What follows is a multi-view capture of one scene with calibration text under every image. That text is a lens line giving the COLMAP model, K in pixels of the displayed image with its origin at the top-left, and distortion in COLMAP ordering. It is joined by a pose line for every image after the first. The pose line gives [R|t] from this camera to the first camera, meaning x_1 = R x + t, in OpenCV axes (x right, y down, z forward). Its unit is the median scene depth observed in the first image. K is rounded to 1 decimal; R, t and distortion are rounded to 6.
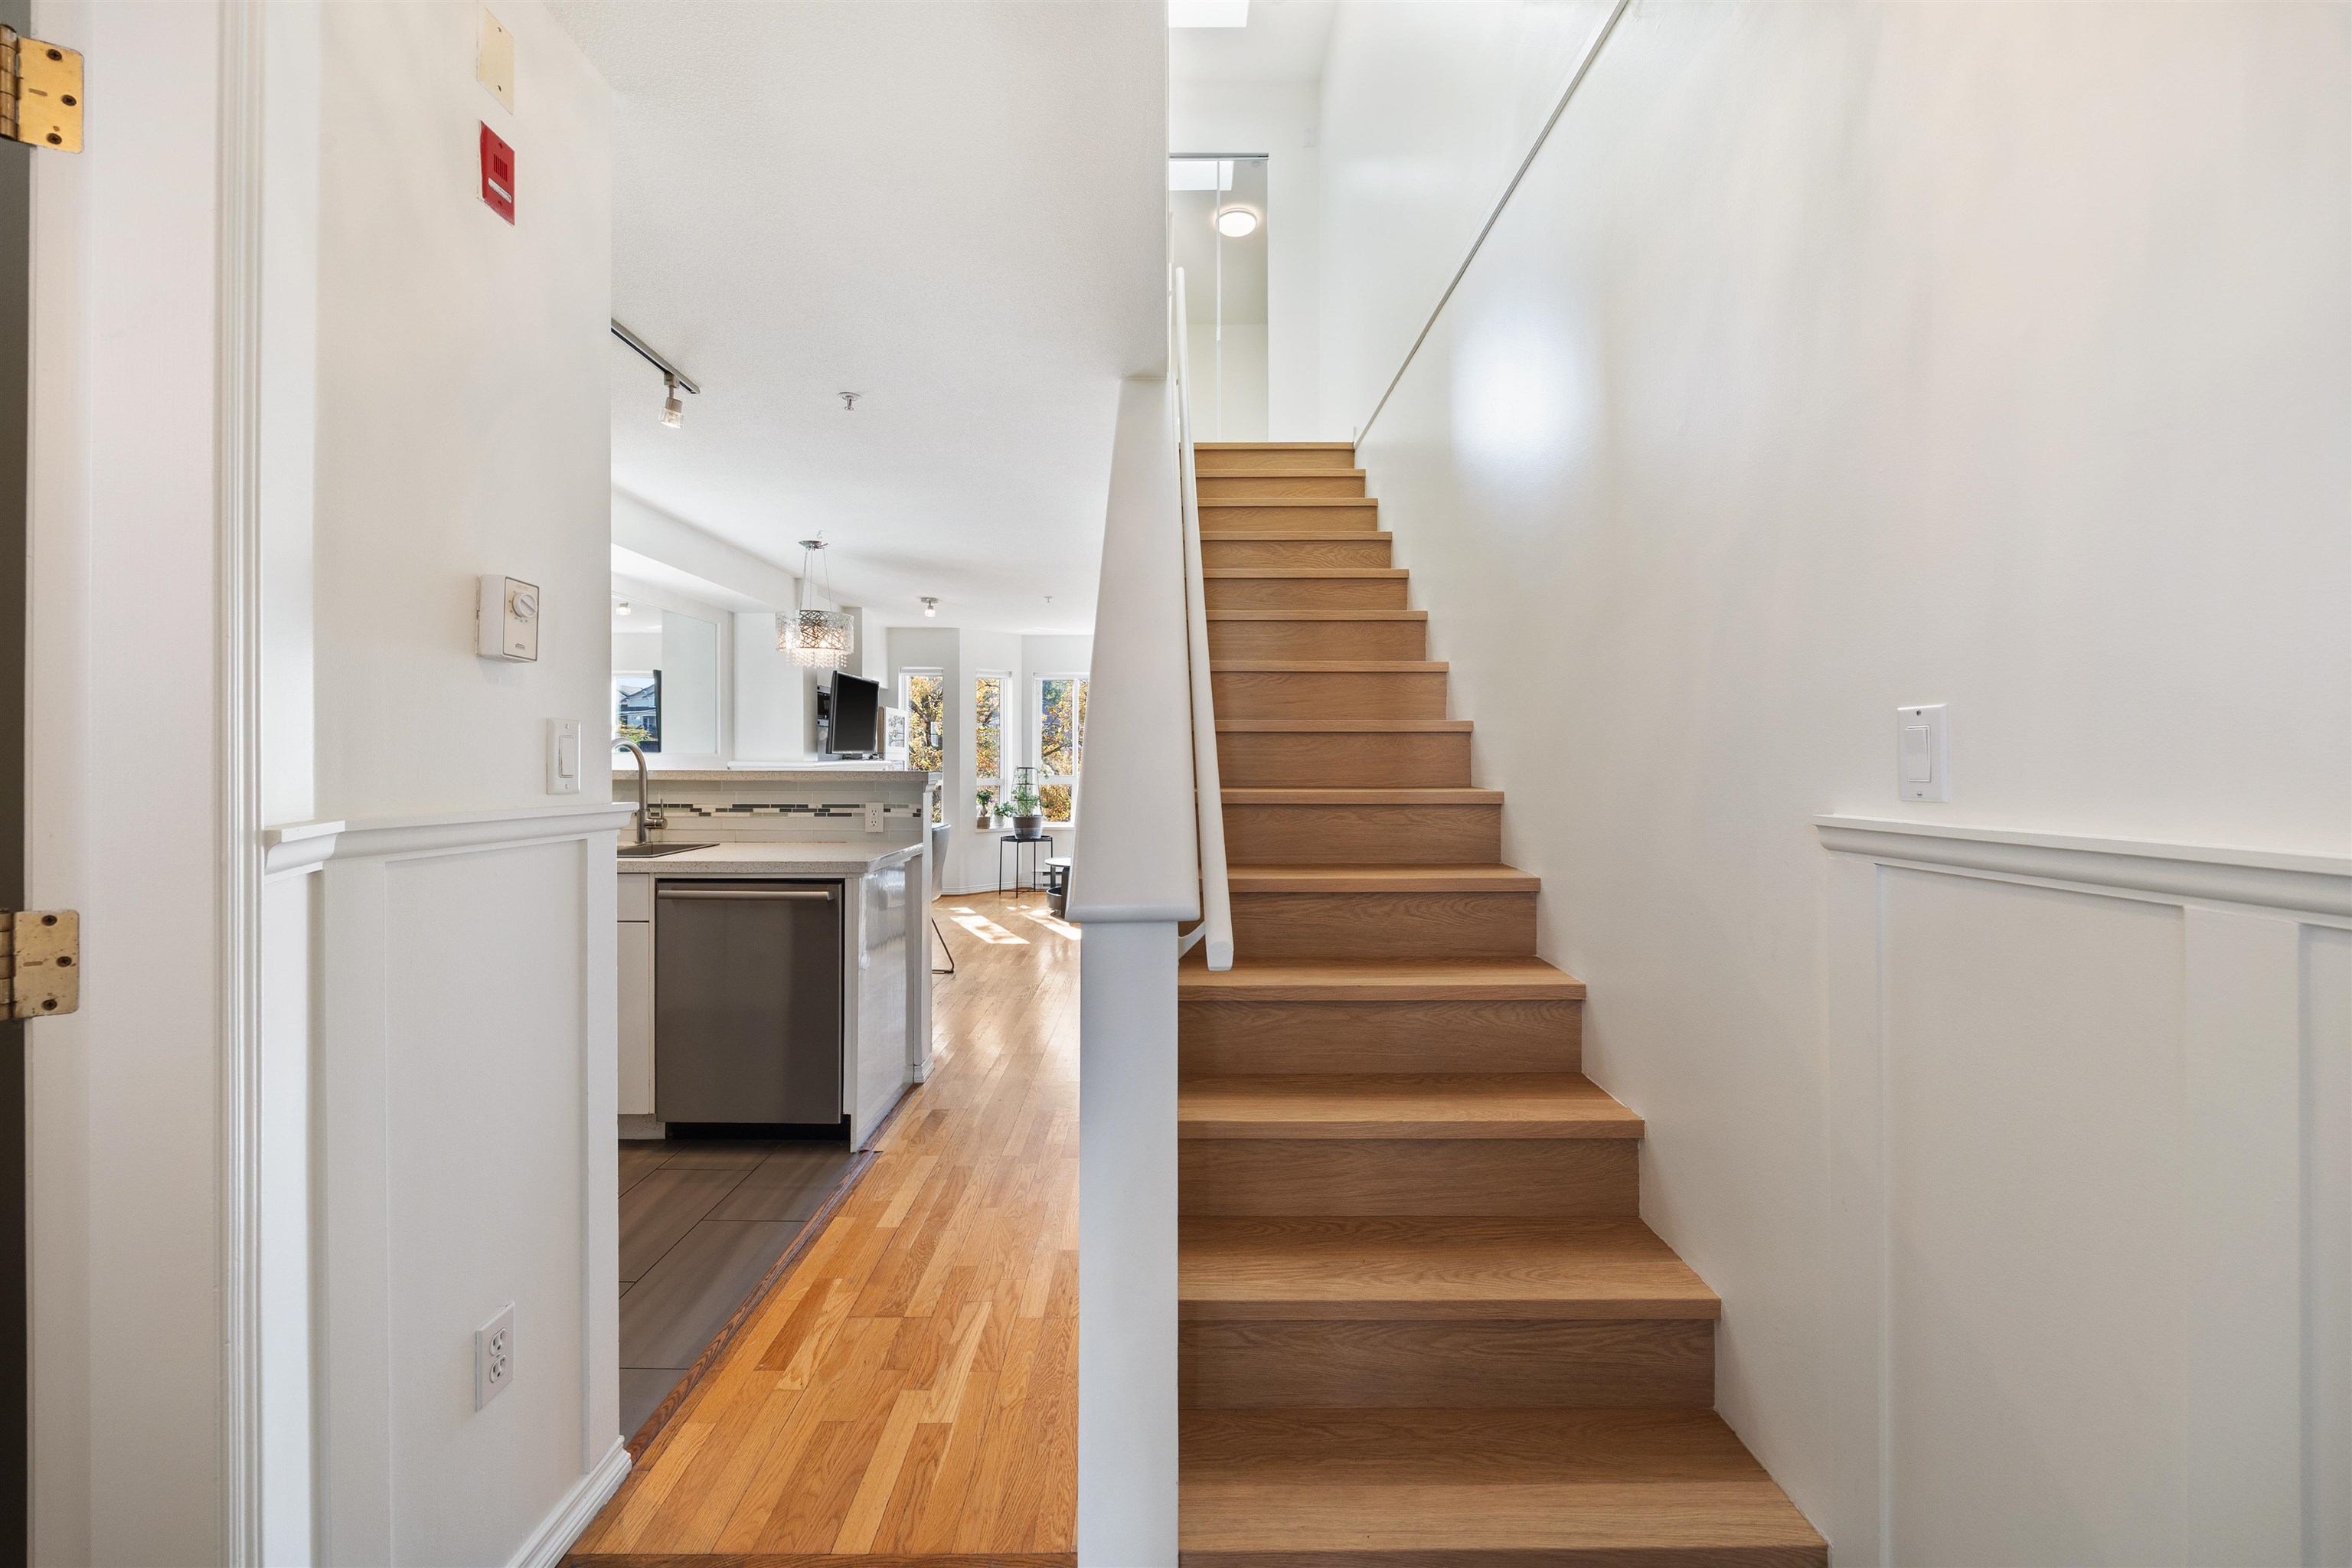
lens RADIAL K [[891.1, 0, 1161.8], [0, 891.1, 763.4], [0, 0, 1]] dist [-0.003896, 0.000673]
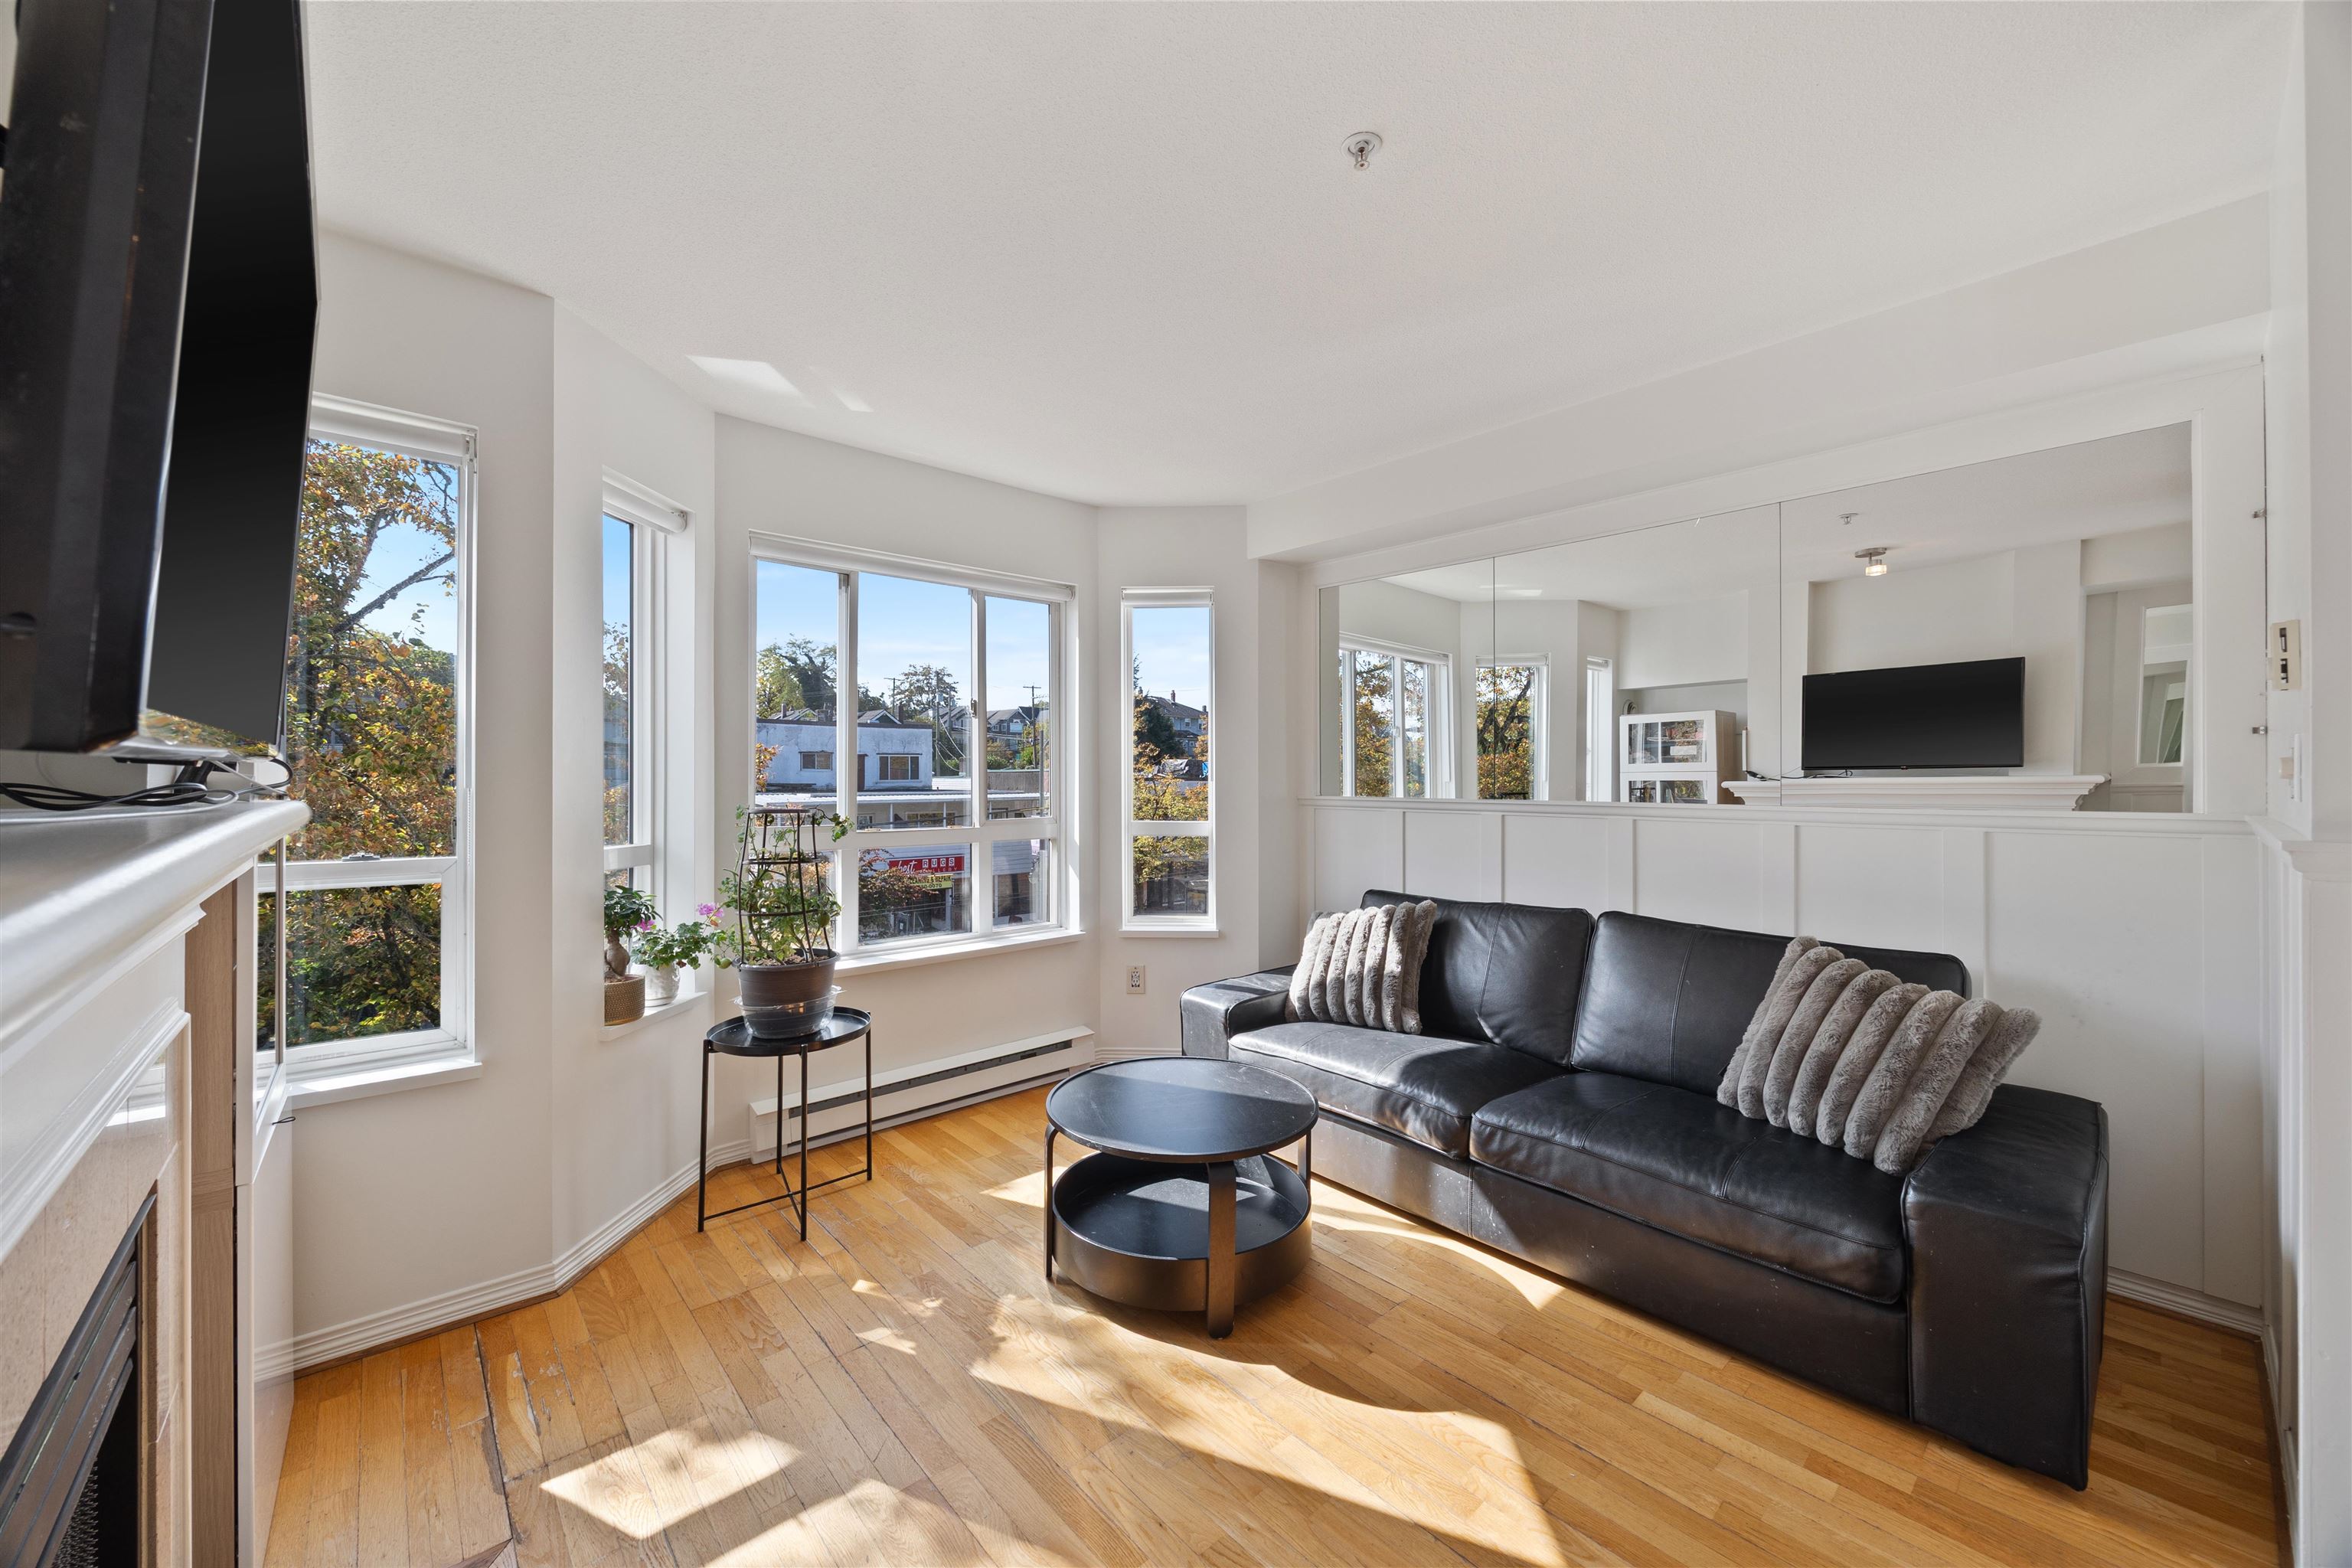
lens RADIAL K [[891.1, 0, 1174.1], [0, 891.1, 776.4], [0, 0, 1]] dist [-0.003896, 0.000673]
pose [[0.744108, 0.001701, 0.668057, -0.261914], [0.002614, 0.999982, -0.005458, -0.004808], [-0.668054, 0.005808, 0.744090, 0.664813]]
